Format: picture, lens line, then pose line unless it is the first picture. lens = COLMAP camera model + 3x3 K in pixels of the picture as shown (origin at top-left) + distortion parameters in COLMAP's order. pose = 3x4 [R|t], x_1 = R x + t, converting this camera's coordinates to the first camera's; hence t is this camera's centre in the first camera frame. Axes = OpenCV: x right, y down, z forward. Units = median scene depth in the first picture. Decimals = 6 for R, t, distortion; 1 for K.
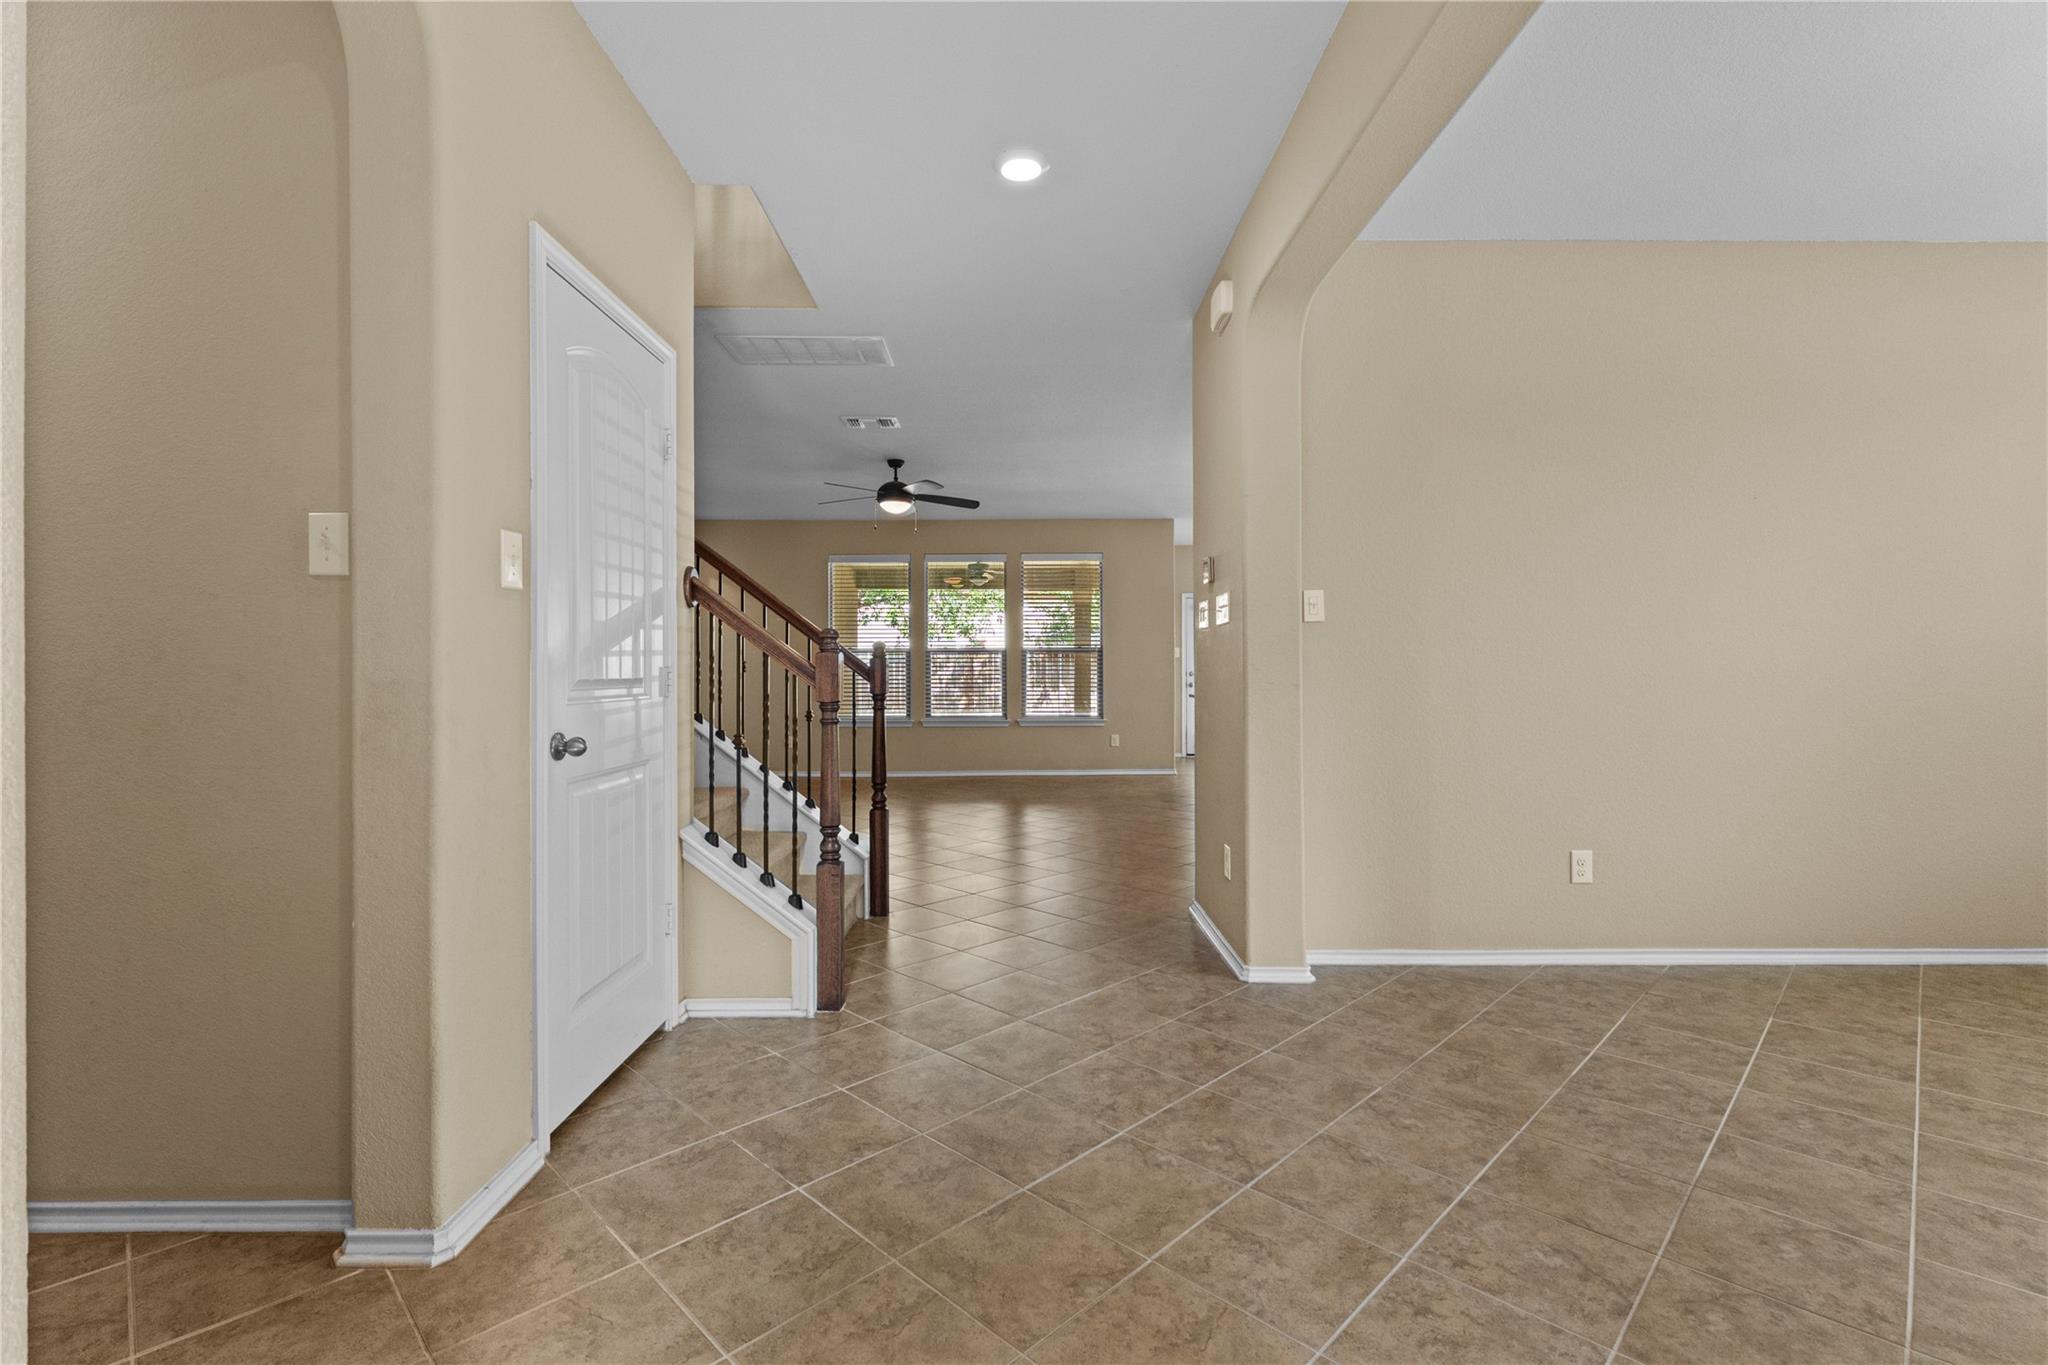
lens RADIAL K [[916.8, 0, 1030.5], [0, 916.8, 659.6], [0, 0, 1]] dist [0.000167, -0.000051]
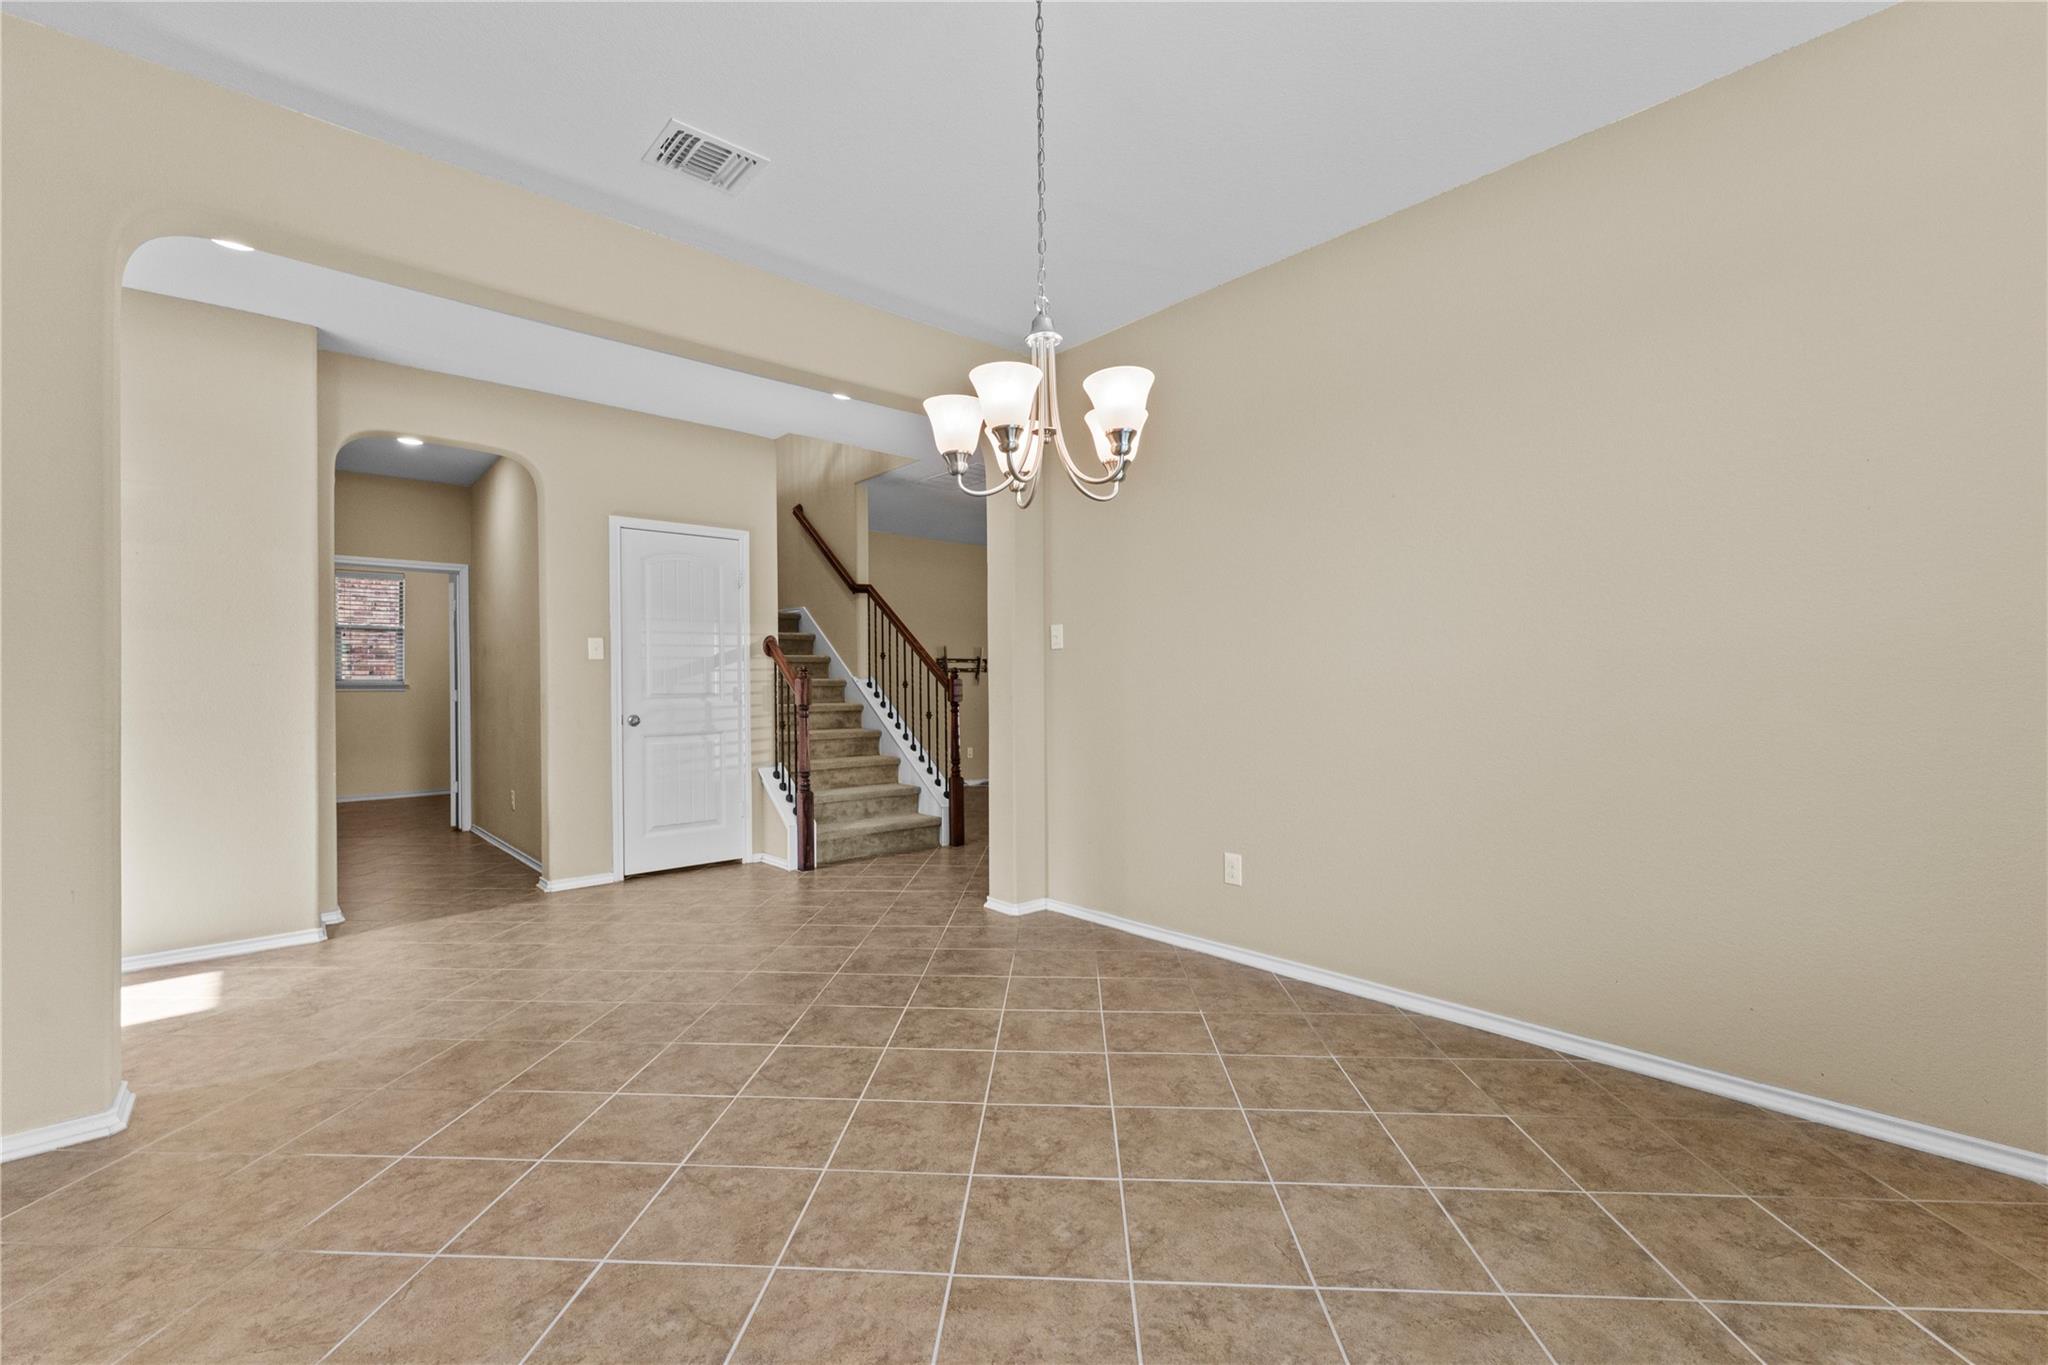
lens RADIAL K [[857.7, 0, 1007.8], [0, 857.7, 680.2], [0, 0, 1]] dist [0.001158, -0.000083]
pose [[0.658240, -0.009969, -0.752742, 1.396606], [0.019264, 0.999808, 0.003605, -0.003197], [0.752562, -0.016874, 0.658305, 0.175891]]
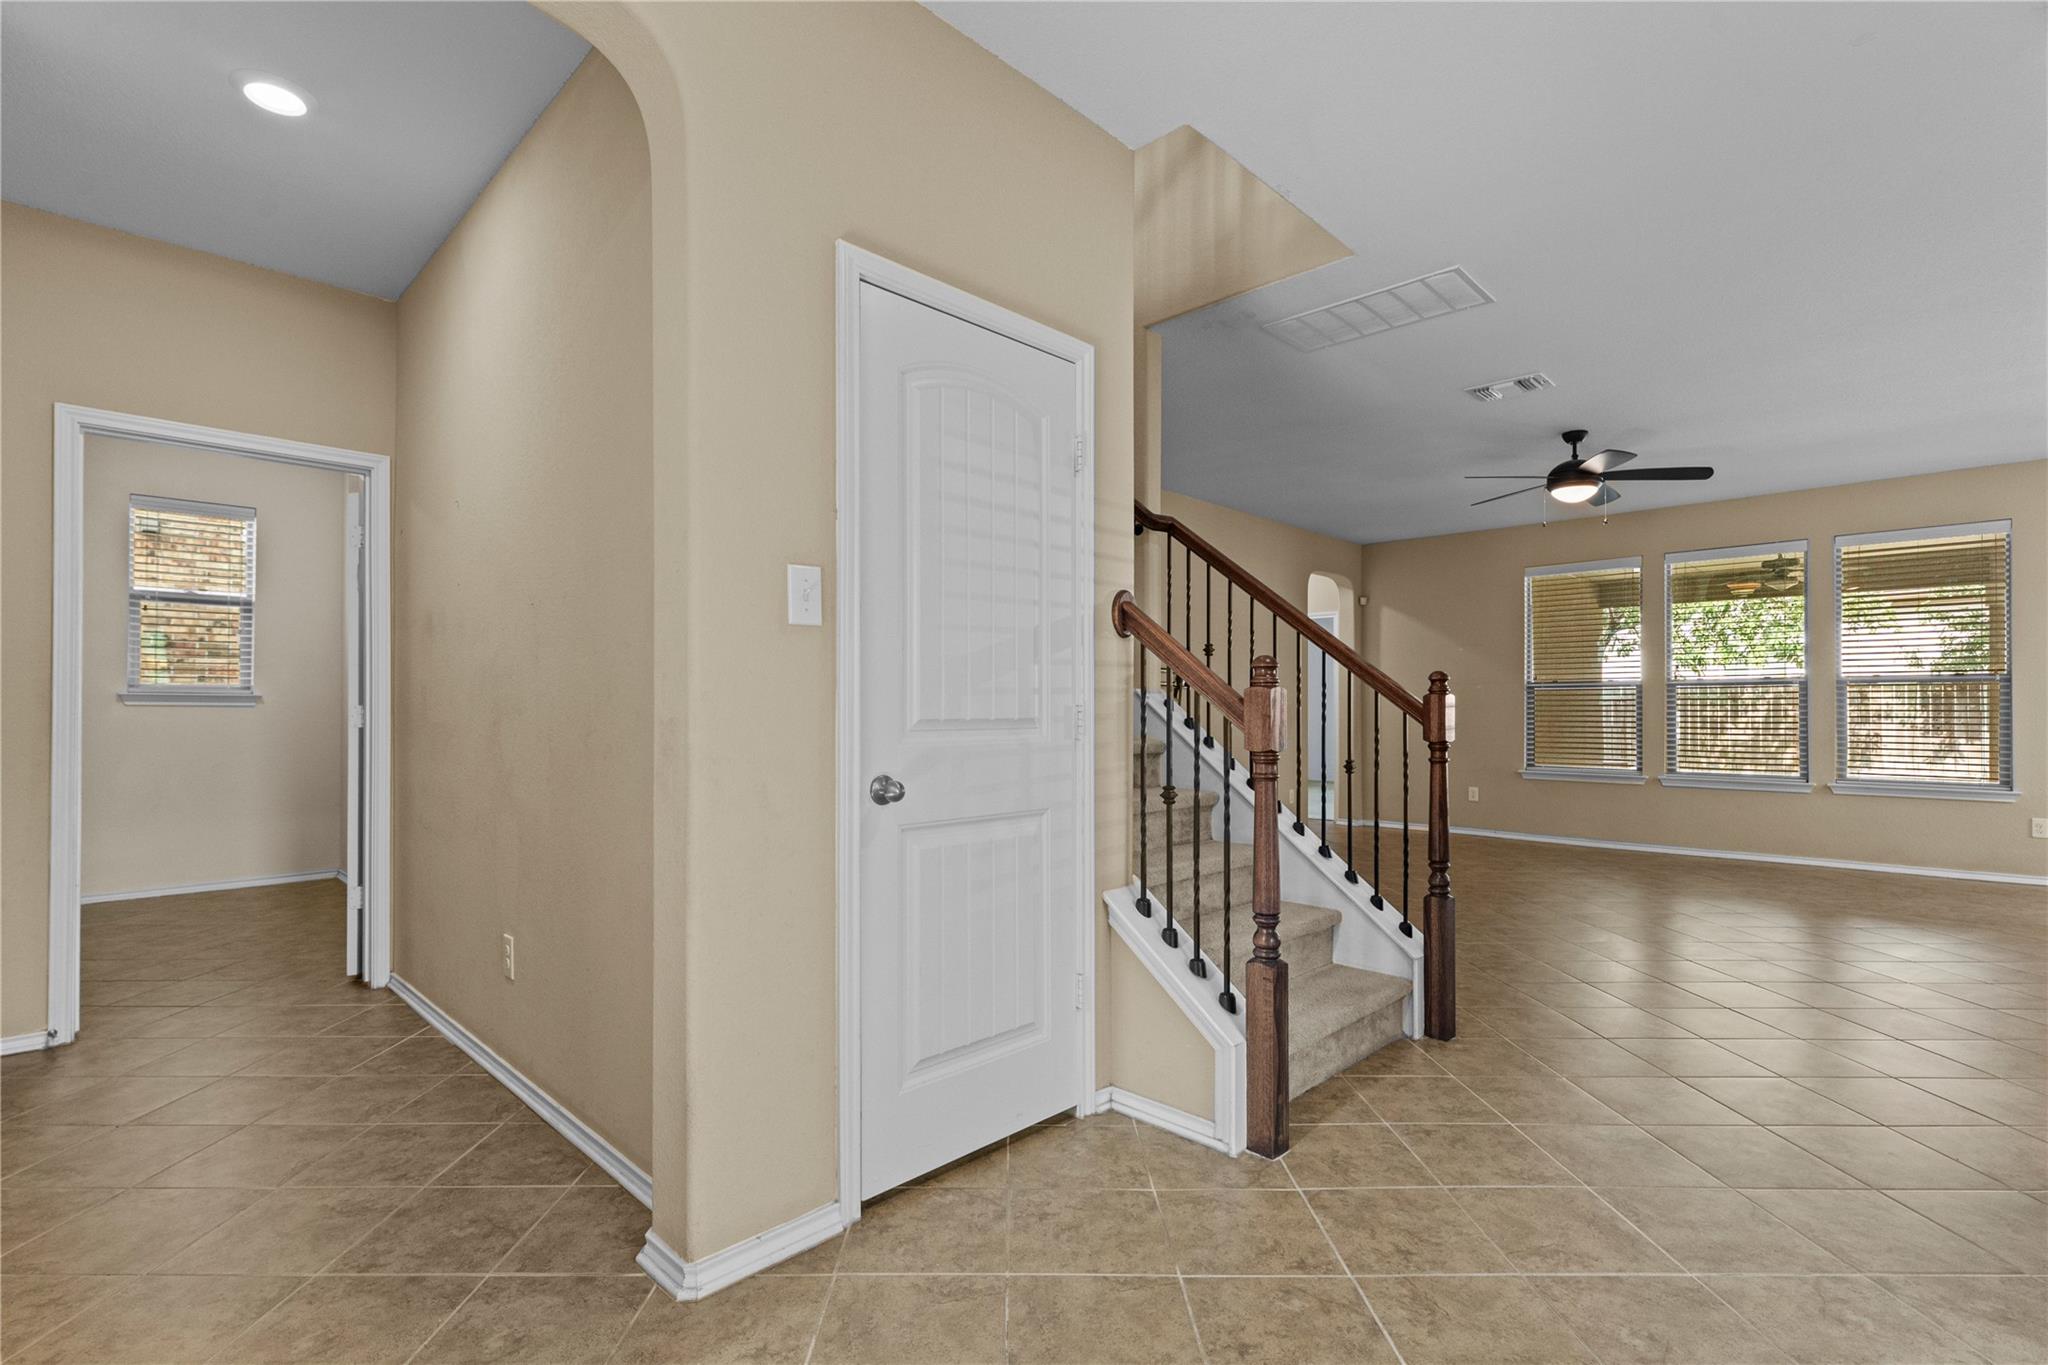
lens RADIAL K [[945.5, 0, 1017.6], [0, 945.5, 704.1], [0, 0, 1]] dist [0.000458, 0.000092]
pose [[0.706143, -0.001497, -0.708067, 0.199769], [0.006079, 0.999974, 0.003948, 0.002166], [0.708043, -0.007092, 0.706134, 0.304742]]
